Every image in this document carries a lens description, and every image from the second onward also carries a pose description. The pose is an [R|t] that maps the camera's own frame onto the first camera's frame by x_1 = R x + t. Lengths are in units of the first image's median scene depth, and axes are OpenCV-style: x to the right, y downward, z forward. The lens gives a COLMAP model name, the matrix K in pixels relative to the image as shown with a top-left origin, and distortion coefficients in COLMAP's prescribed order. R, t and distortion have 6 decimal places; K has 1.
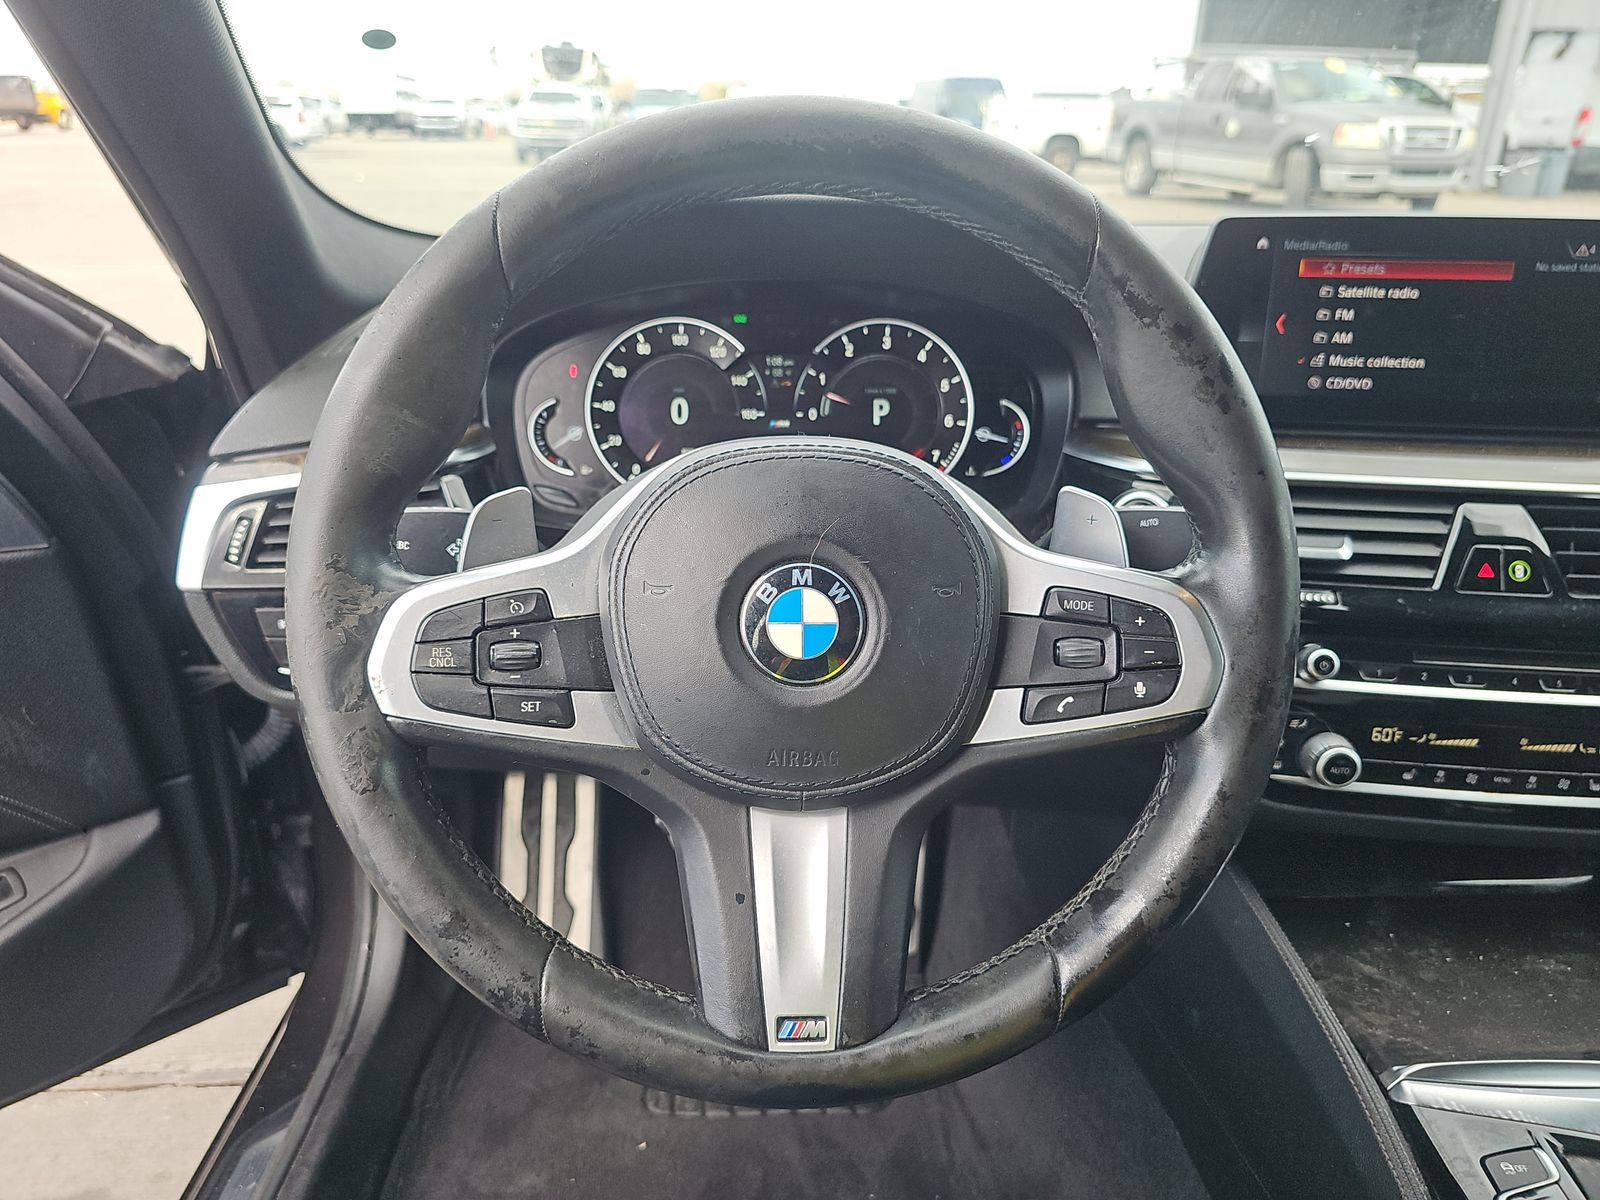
lens RADIAL K [[1067.9, 0, 800.0], [0, 1067.9, 600.0], [0, 0, 1]] dist [0.031515, -0.040367]
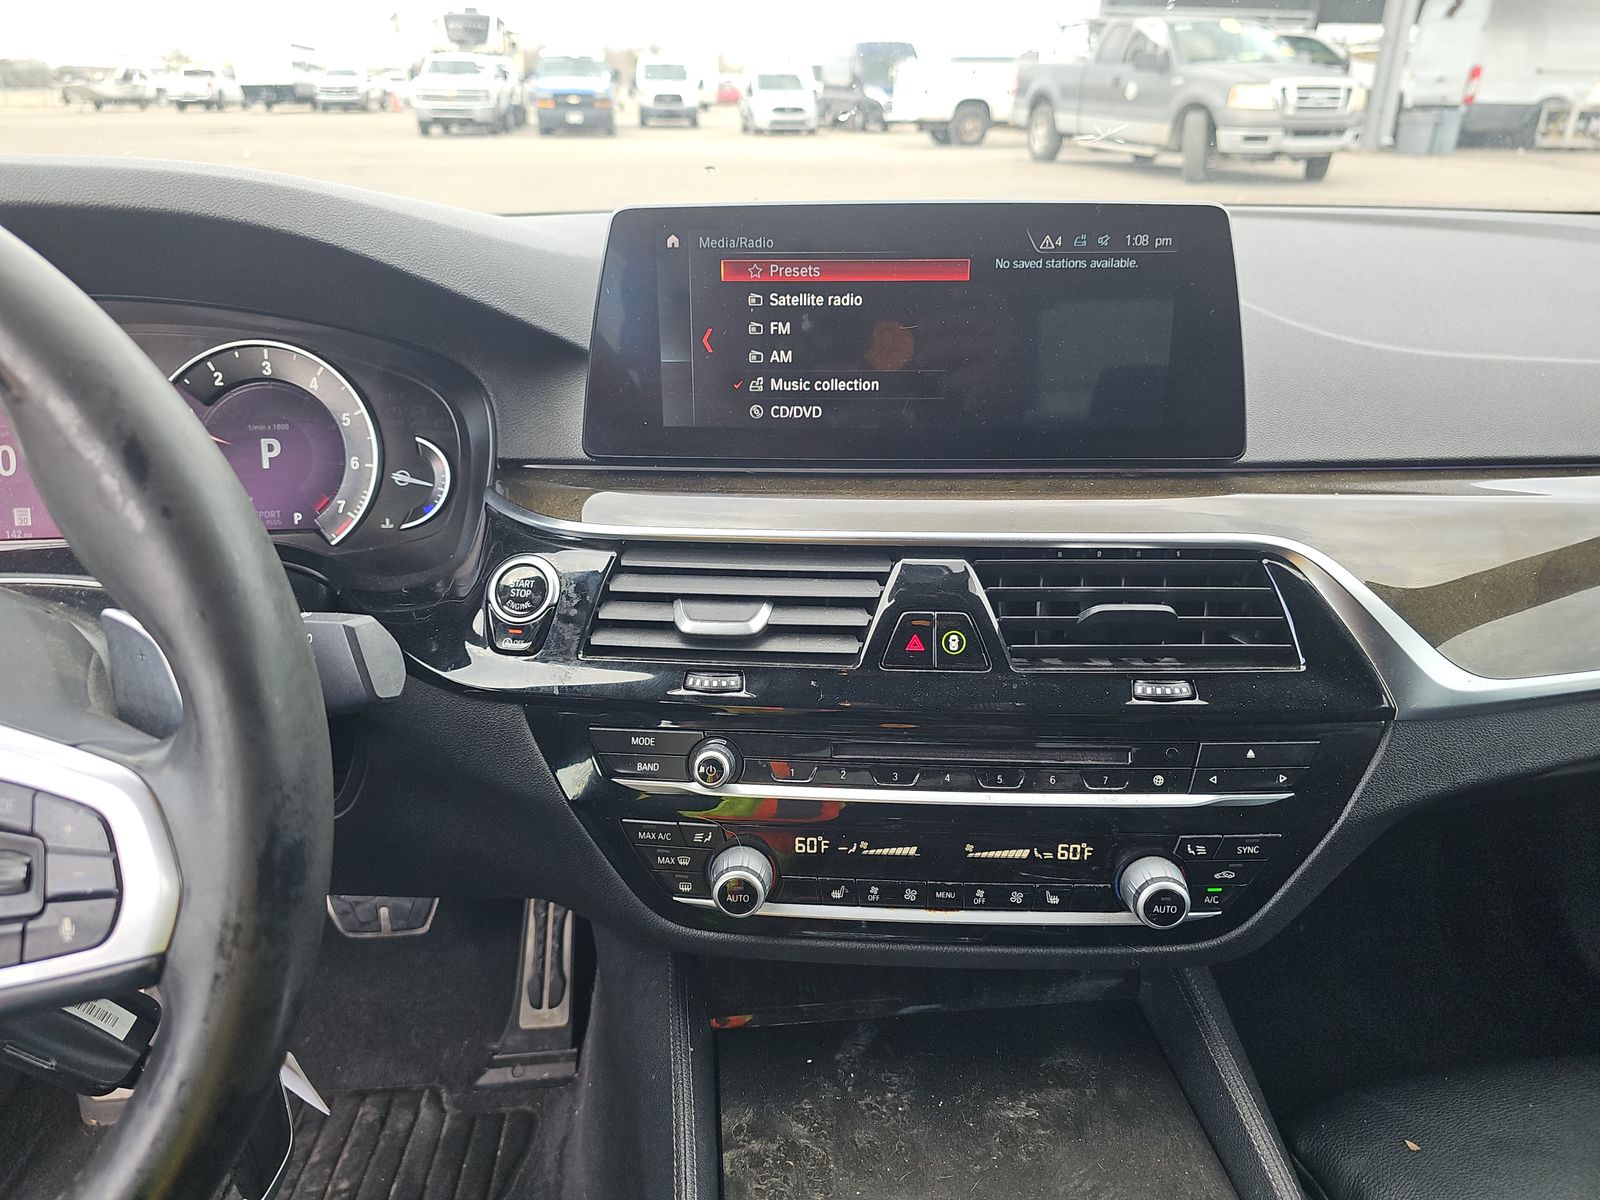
lens RADIAL K [[1058.2, 0, 796.0], [0, 1058.2, 609.4], [0, 0, 1]] dist [0.055329, -0.066255]
pose [[0.997715, -0.038999, 0.055164, 0.425610], [0.037106, 0.998700, 0.034950, -0.071914], [-0.056455, -0.032824, 0.997865, 0.166713]]
